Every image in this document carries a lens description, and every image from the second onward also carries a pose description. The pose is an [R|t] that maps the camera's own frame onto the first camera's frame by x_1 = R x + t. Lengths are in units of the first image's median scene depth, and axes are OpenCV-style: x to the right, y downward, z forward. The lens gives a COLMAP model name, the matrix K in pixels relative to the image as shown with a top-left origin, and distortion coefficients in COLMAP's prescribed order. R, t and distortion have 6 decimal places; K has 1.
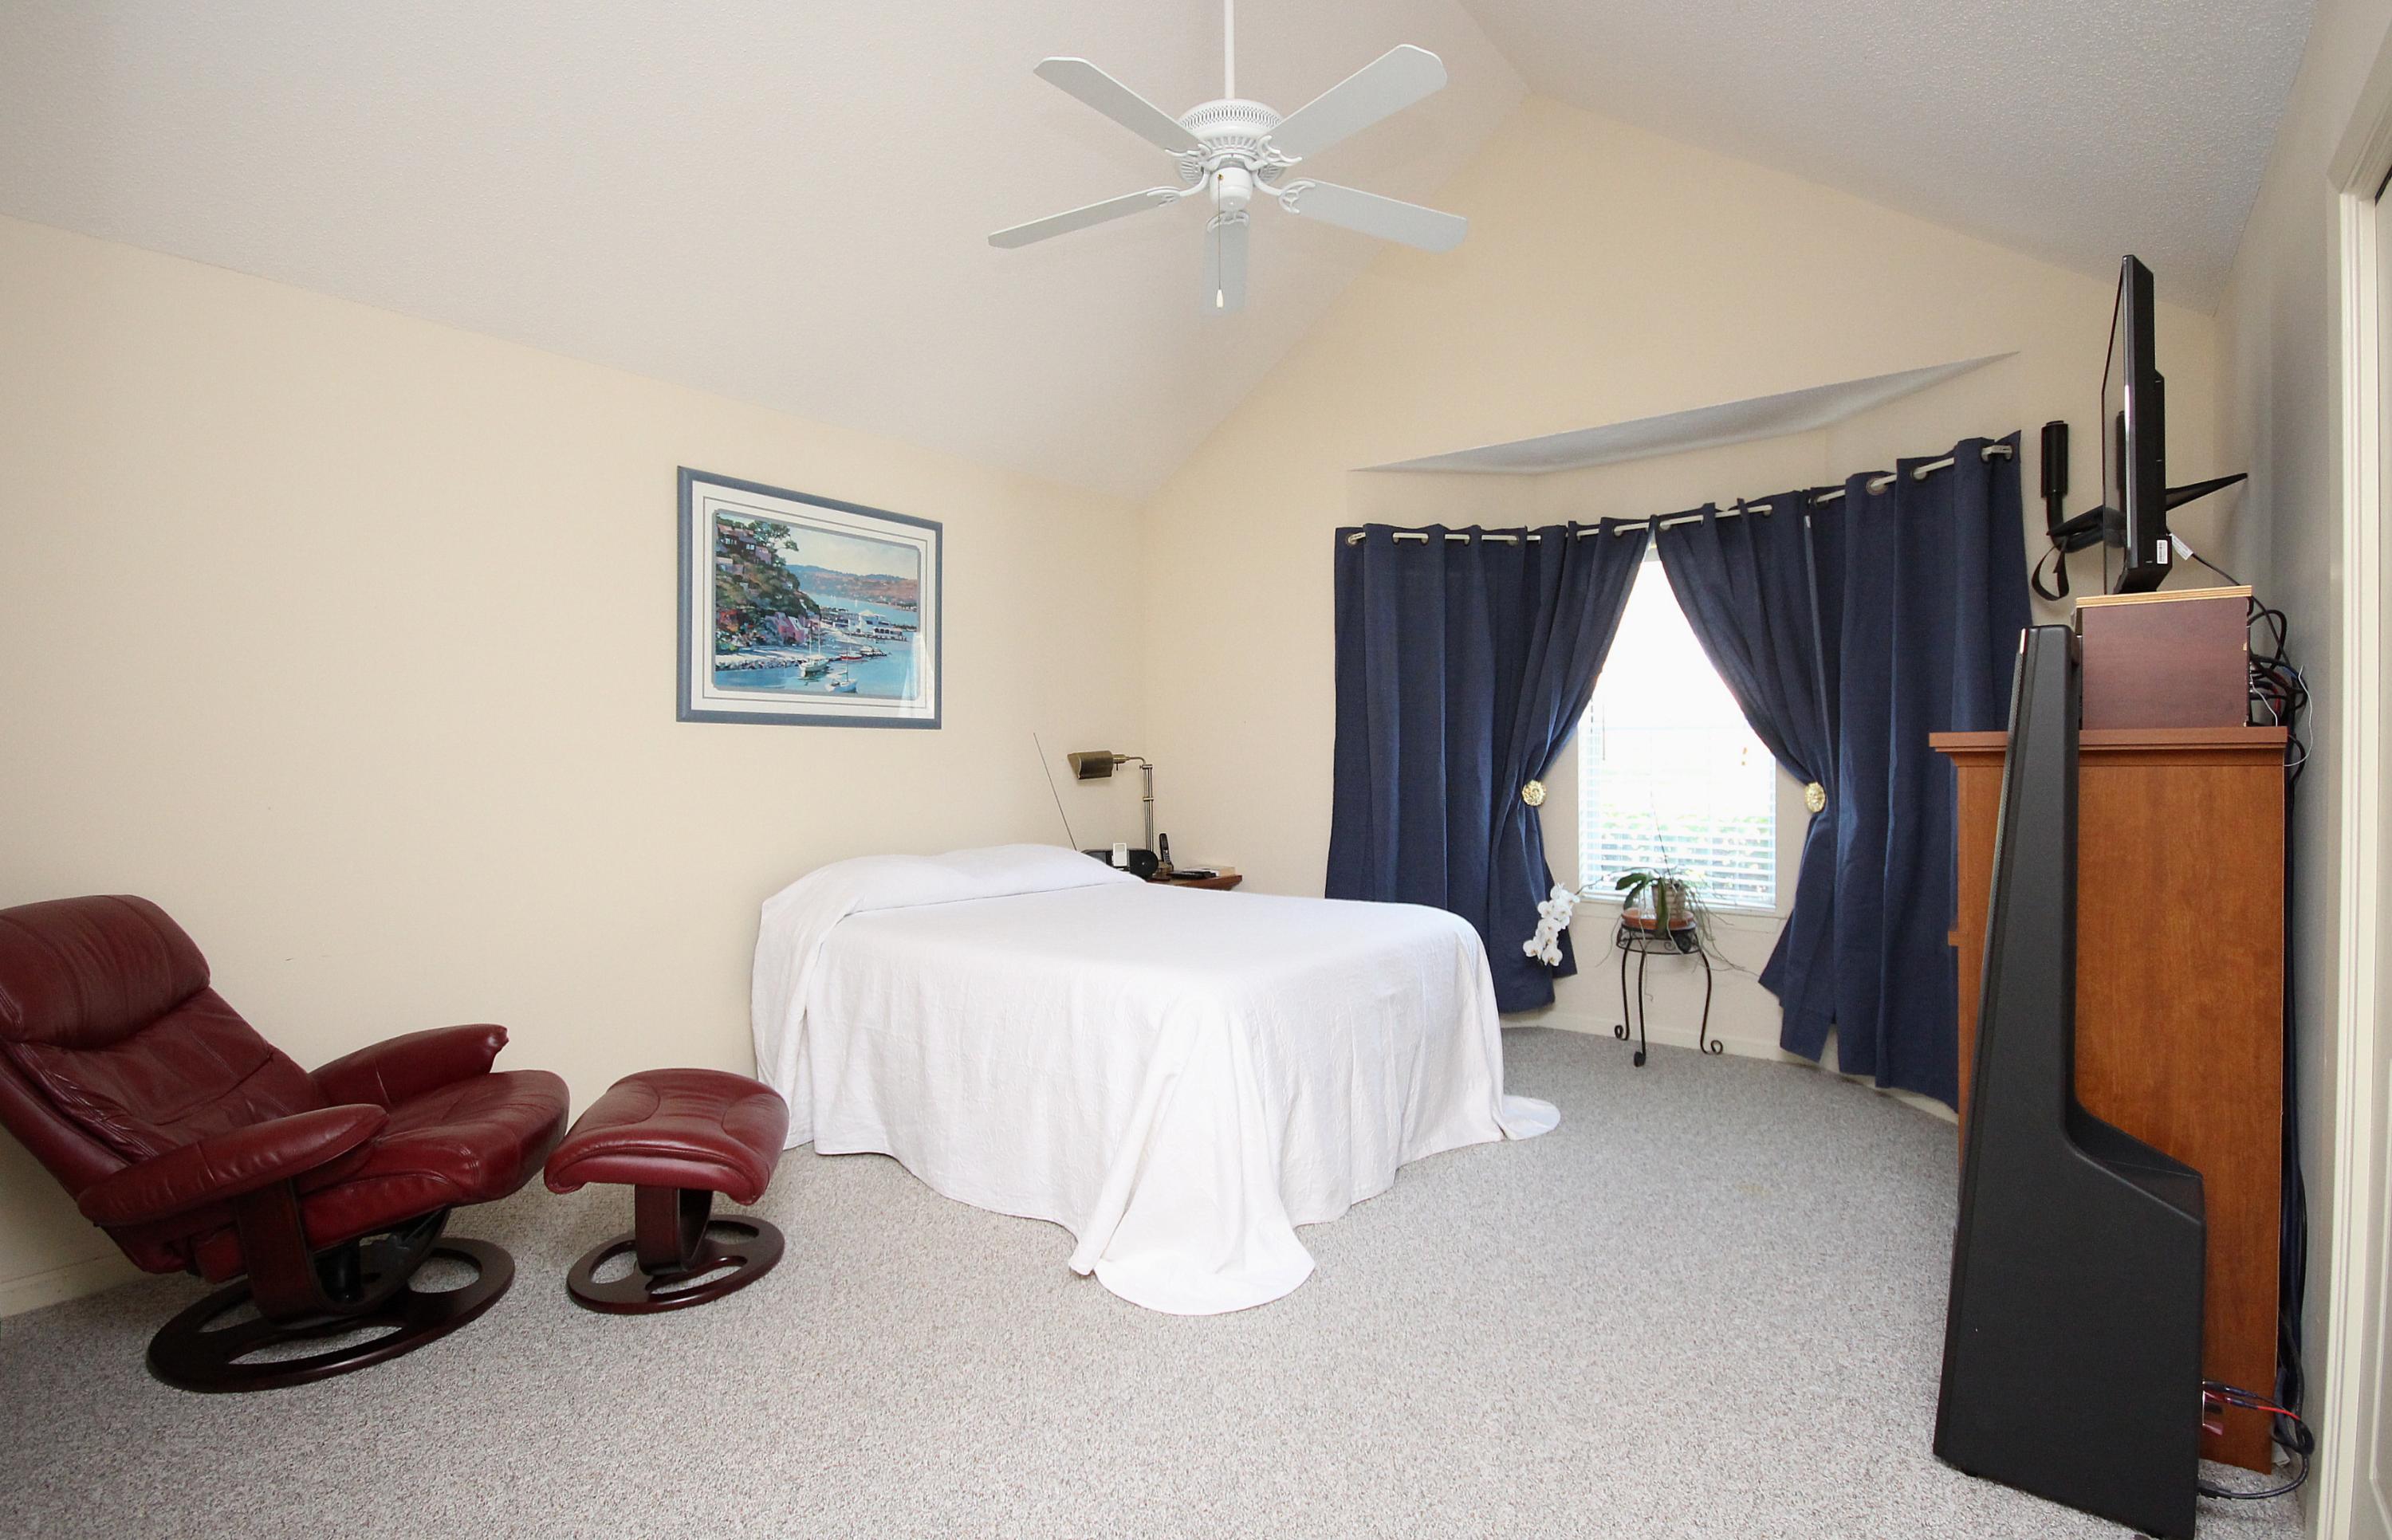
lens RADIAL K [[1085.9, 0, 1190.1], [0, 1085.9, 758.2], [0, 0, 1]] dist [0.002226, -0.000068]
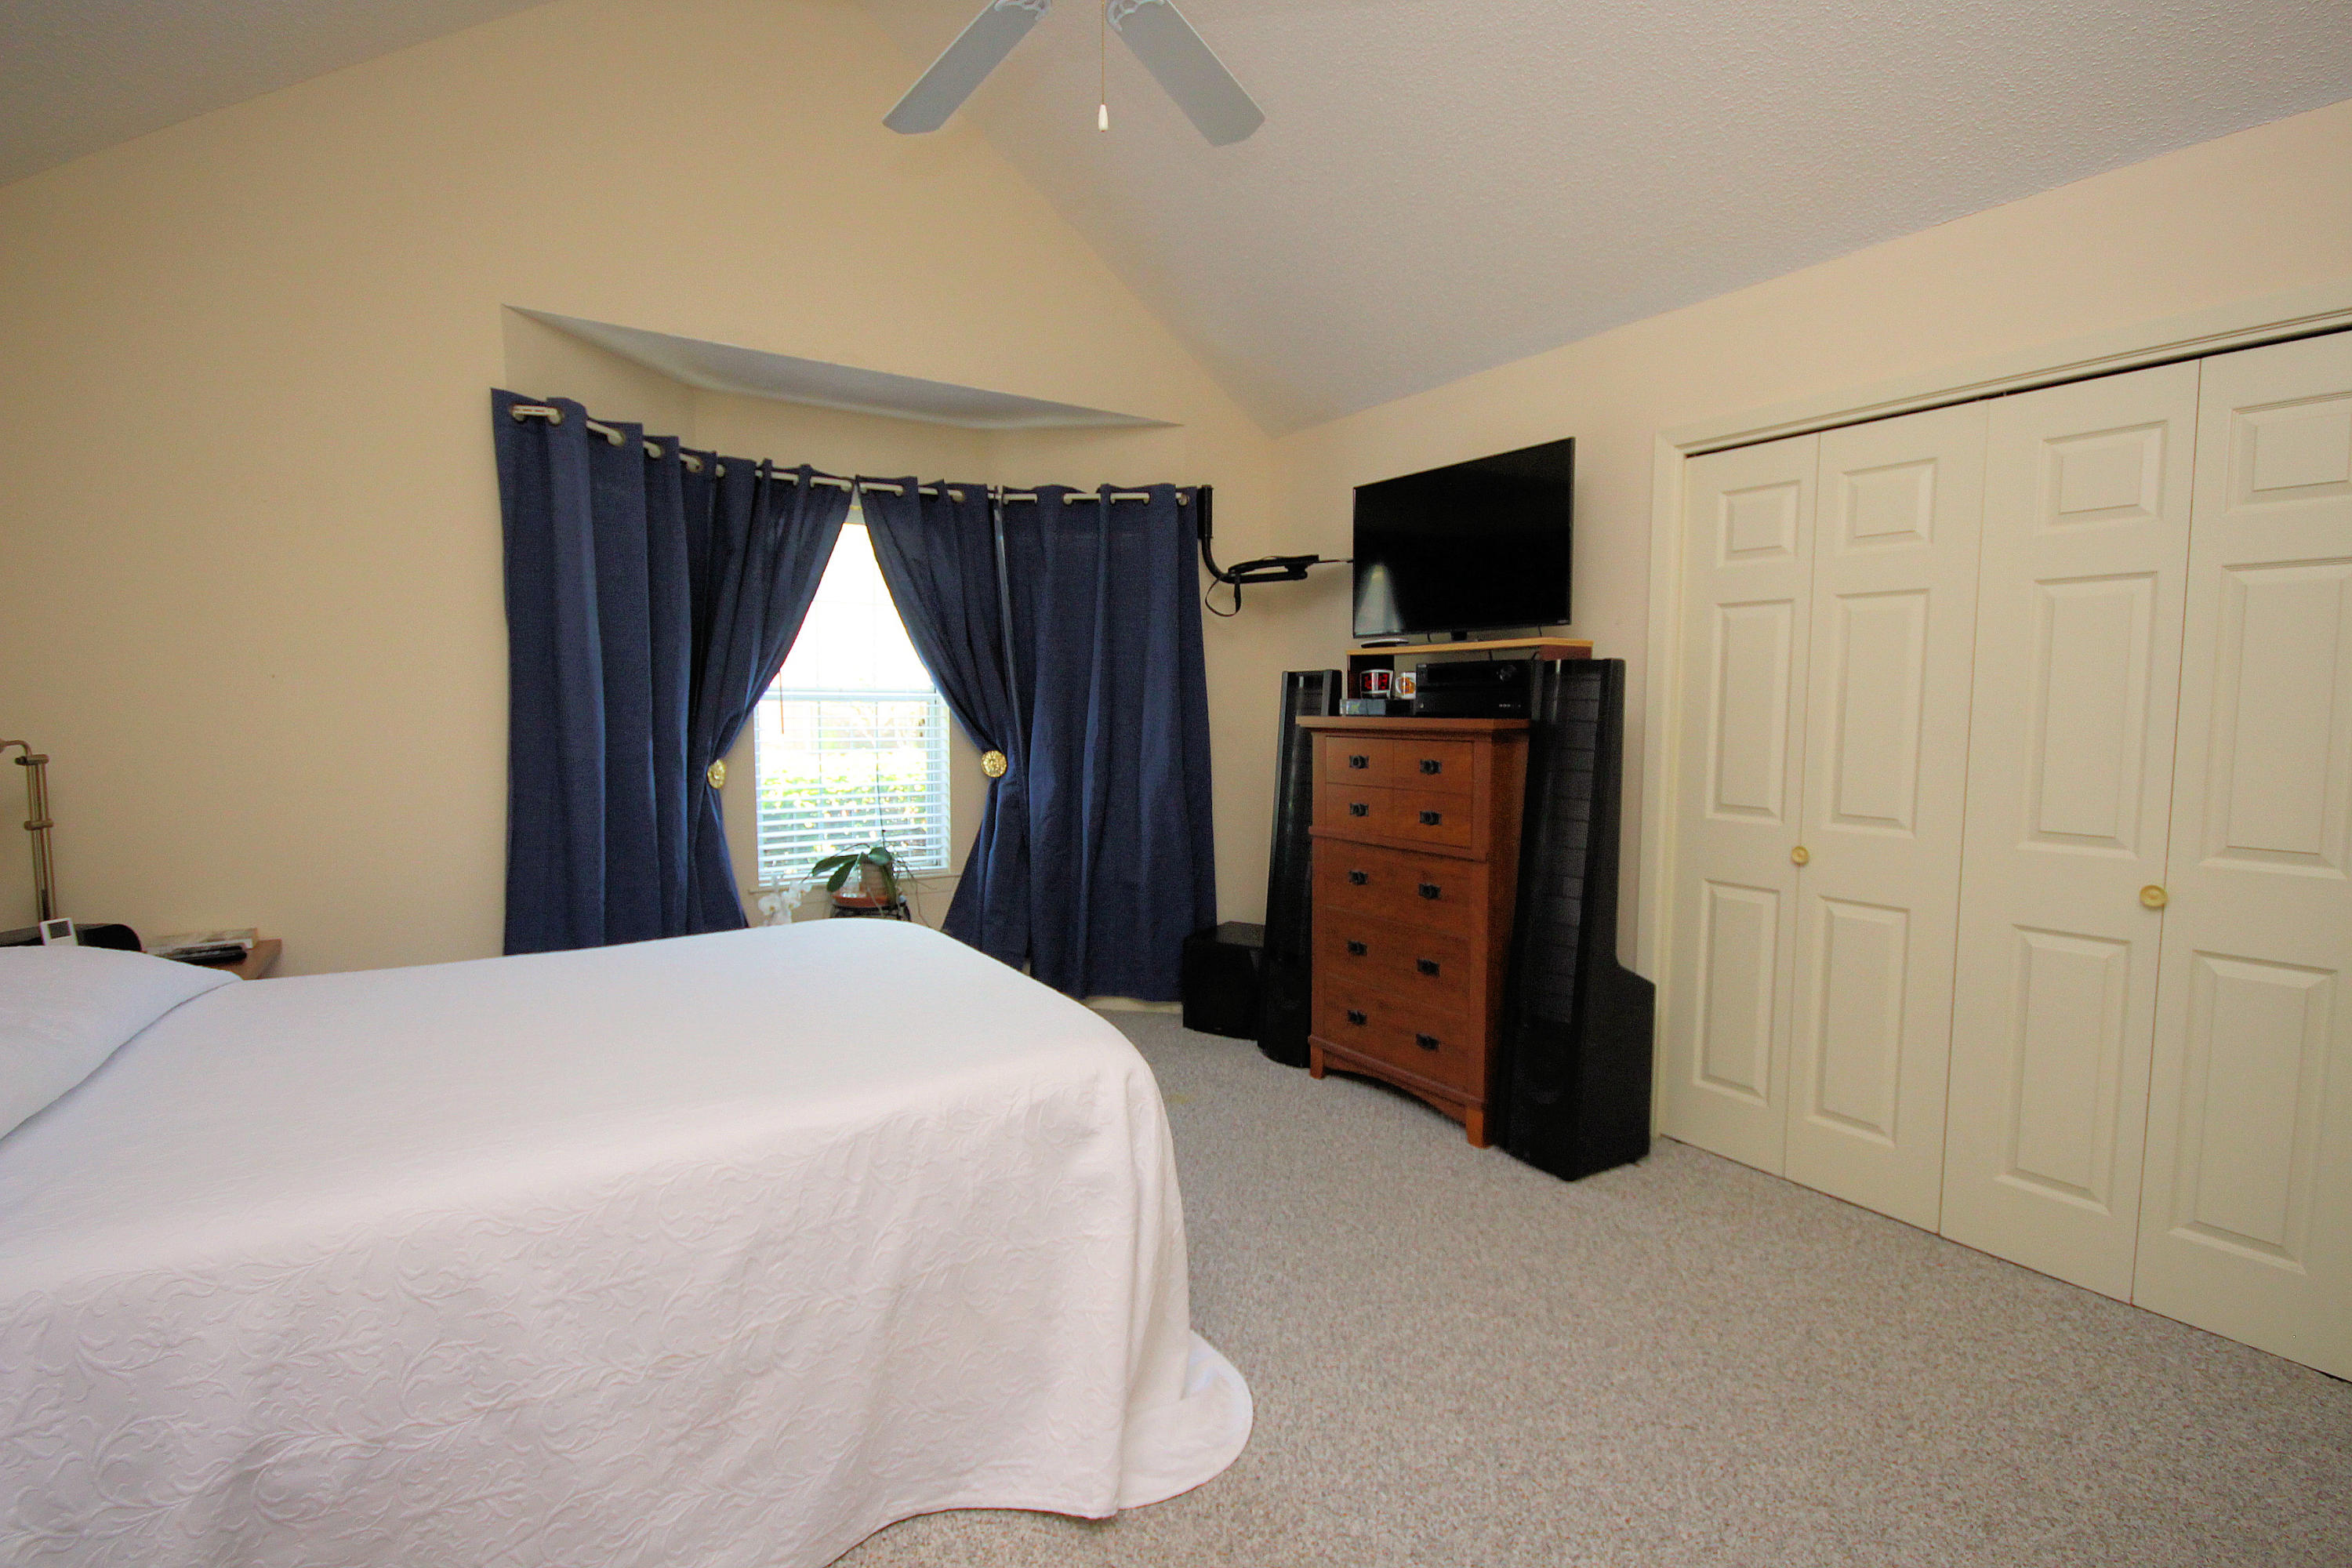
lens RADIAL K [[1085.3, 0, 1178.9], [0, 1085.3, 784.1], [0, 0, 1]] dist [-0.001972, 0.000807]
pose [[0.342802, -0.059057, 0.937549, -0.381347], [0.002472, 0.998075, 0.061966, -0.011950], [-0.939404, -0.018924, 0.342288, 0.403783]]
